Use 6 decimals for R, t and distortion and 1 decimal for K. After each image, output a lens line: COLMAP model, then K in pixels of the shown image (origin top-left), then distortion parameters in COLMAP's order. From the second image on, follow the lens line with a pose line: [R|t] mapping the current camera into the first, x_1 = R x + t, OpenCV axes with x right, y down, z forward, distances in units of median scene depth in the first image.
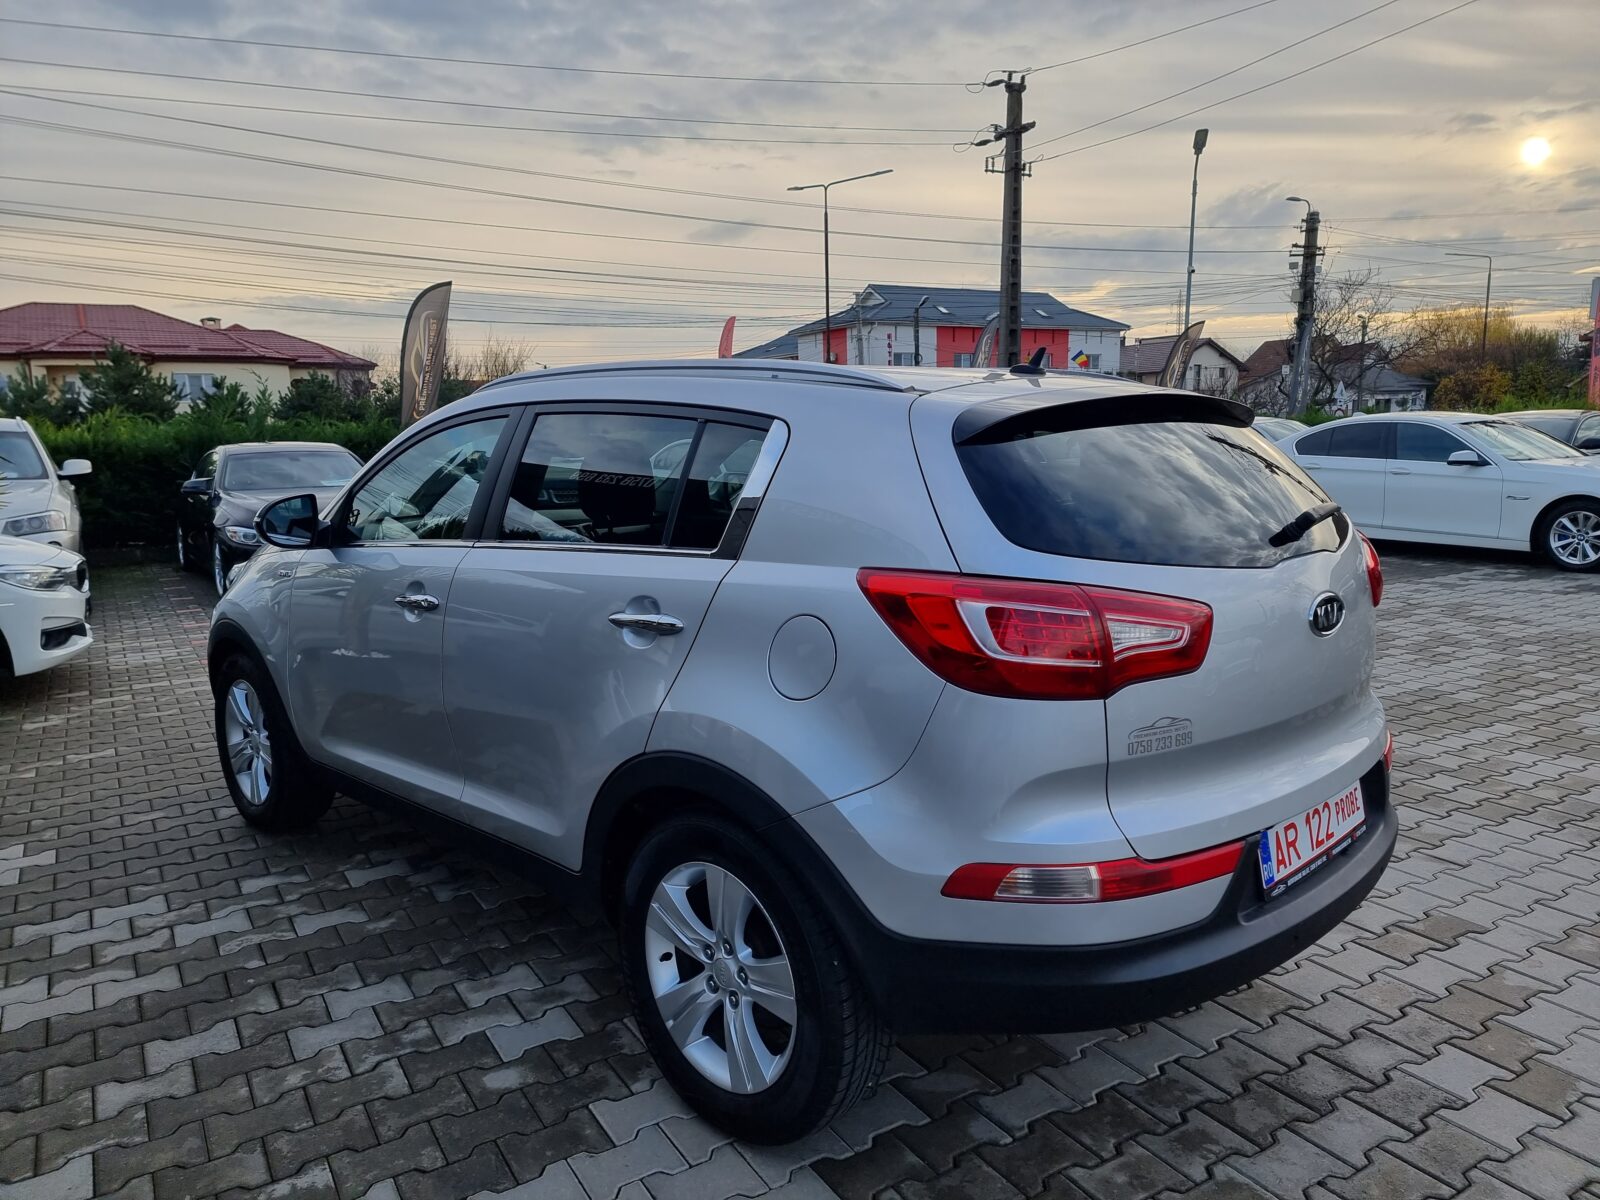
lens RADIAL K [[1105.0, 0, 805.0], [0, 1105.0, 620.3], [0, 0, 1]] dist [0.078734, -0.070174]
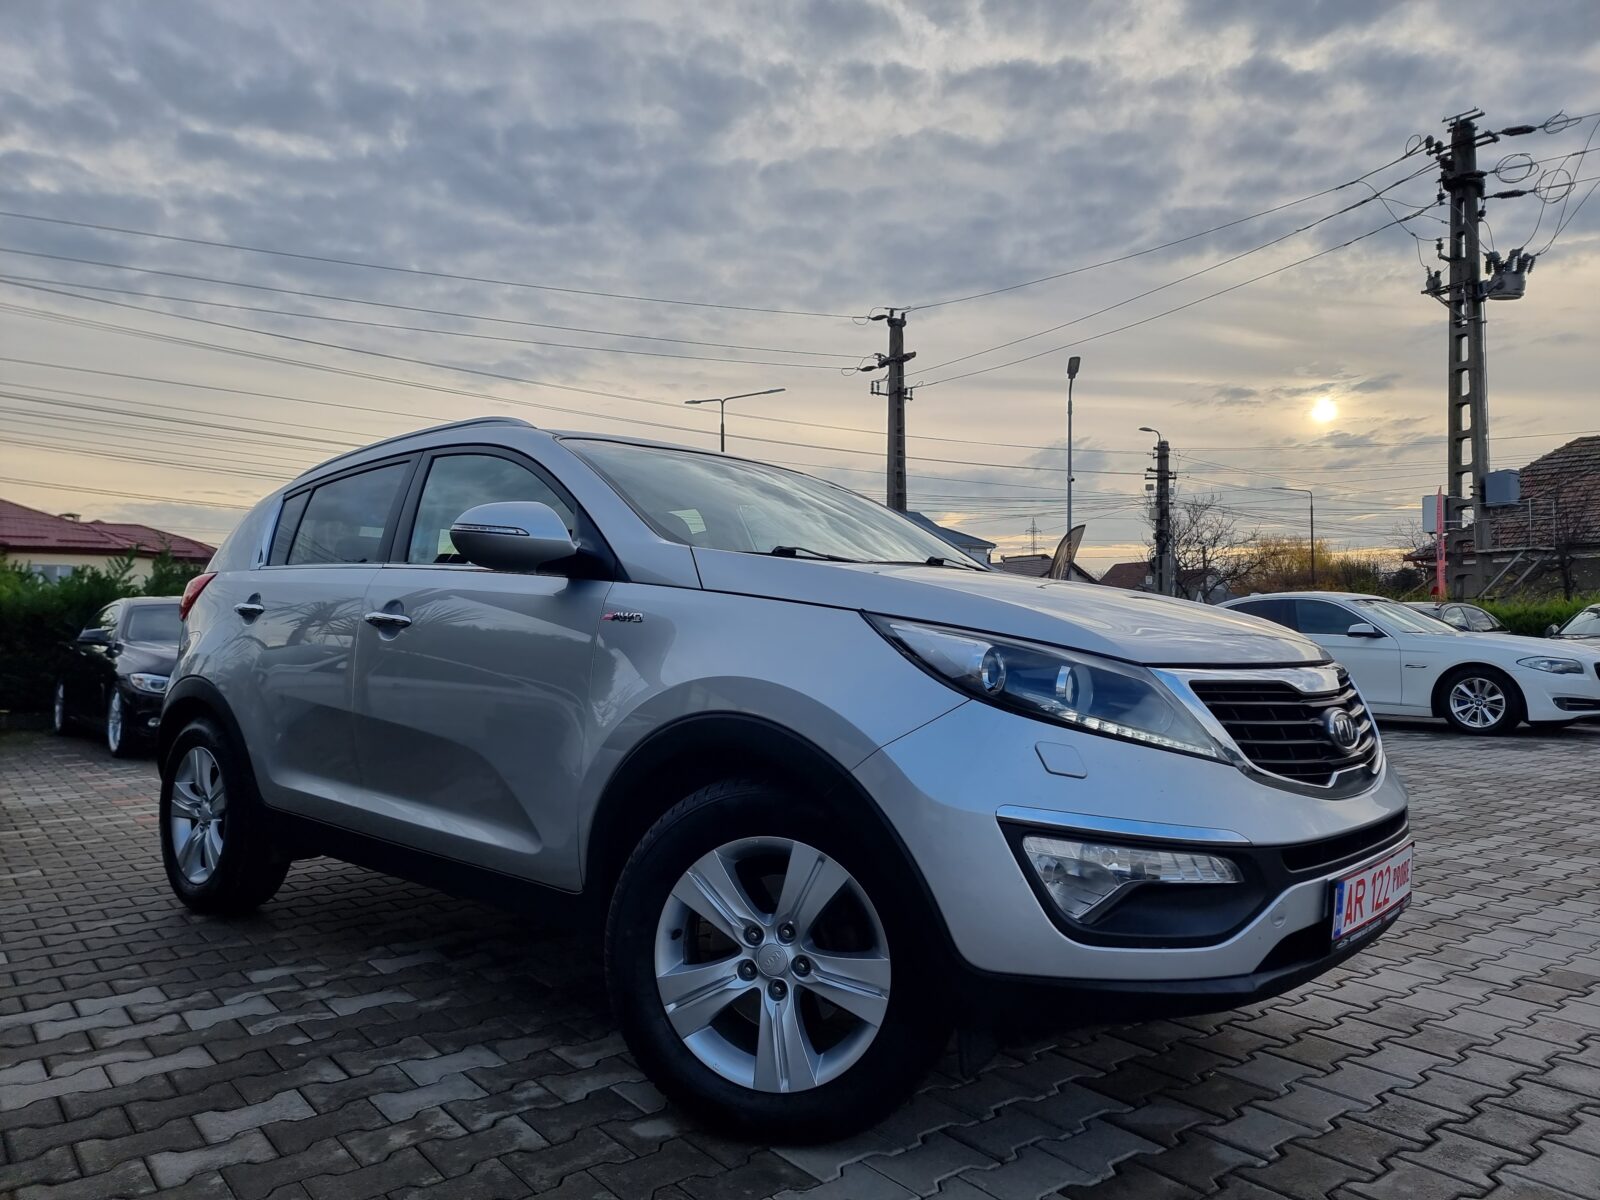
lens RADIAL K [[1105.0, 0, 796.9], [0, 1105.0, 615.4], [0, 0, 1]] dist [0.078734, -0.070174]
pose [[0.993863, 0.017561, 0.109217, -0.185360], [0.004059, 0.980864, -0.194652, 0.136655], [-0.110545, 0.193901, 0.974773, 0.058896]]
